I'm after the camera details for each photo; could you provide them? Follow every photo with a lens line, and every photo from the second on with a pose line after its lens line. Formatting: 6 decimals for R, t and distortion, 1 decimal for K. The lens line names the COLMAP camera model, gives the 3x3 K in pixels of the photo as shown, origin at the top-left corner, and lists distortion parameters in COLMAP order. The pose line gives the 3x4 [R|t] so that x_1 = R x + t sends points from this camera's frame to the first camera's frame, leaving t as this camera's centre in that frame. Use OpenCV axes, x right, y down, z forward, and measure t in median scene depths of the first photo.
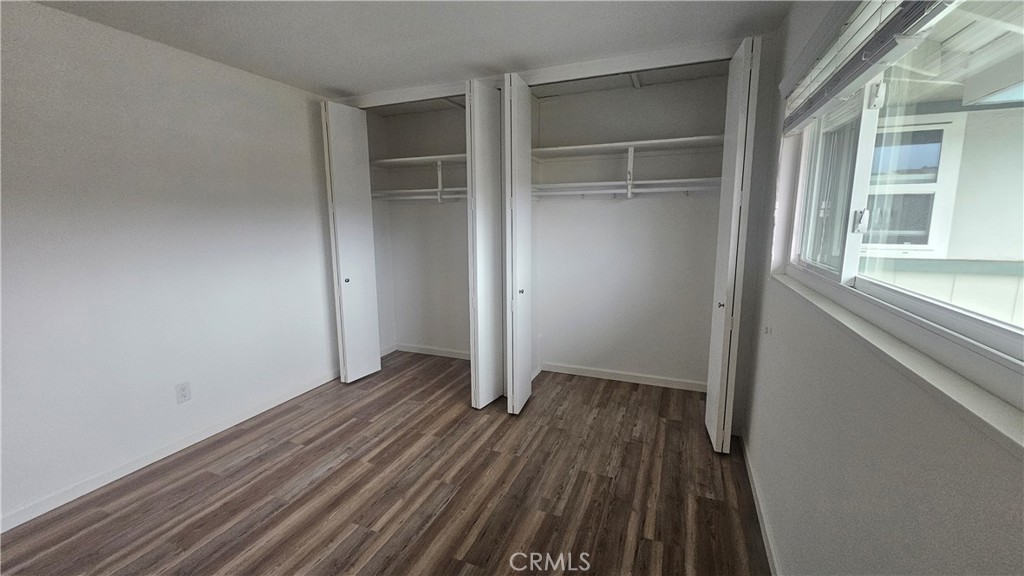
lens RADIAL K [[420.7, 0, 509.3], [0, 420.7, 281.7], [0, 0, 1]] dist [-0.001290, -0.000890]
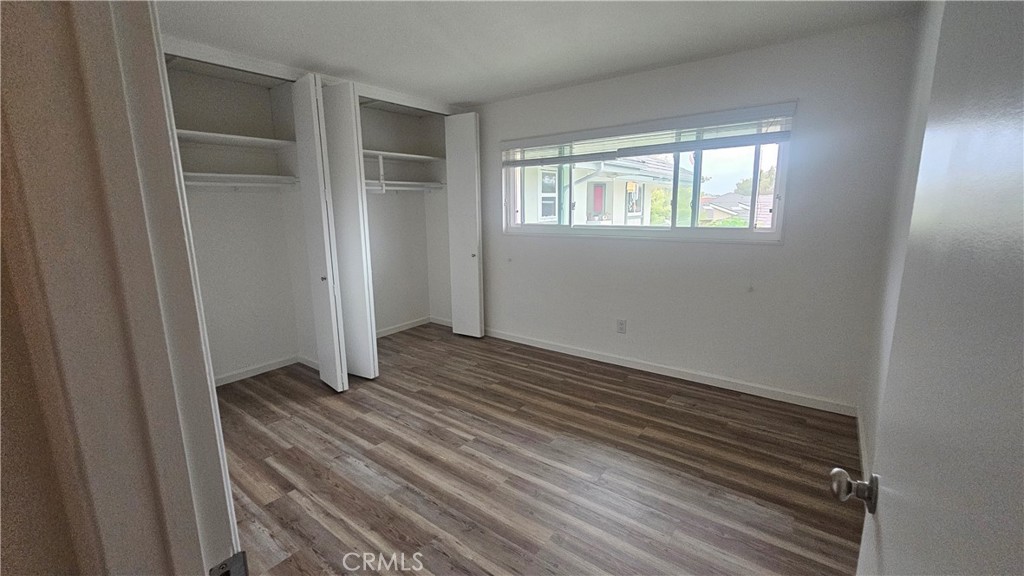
lens RADIAL K [[420.7, 0, 509.3], [0, 420.7, 281.7], [0, 0, 1]] dist [-0.001290, -0.000890]
pose [[0.258373, -0.171125, 0.950768, -1.107671], [0.162107, 0.977910, 0.131958, -0.044227], [-0.952347, 0.120032, 0.280406, 0.335772]]
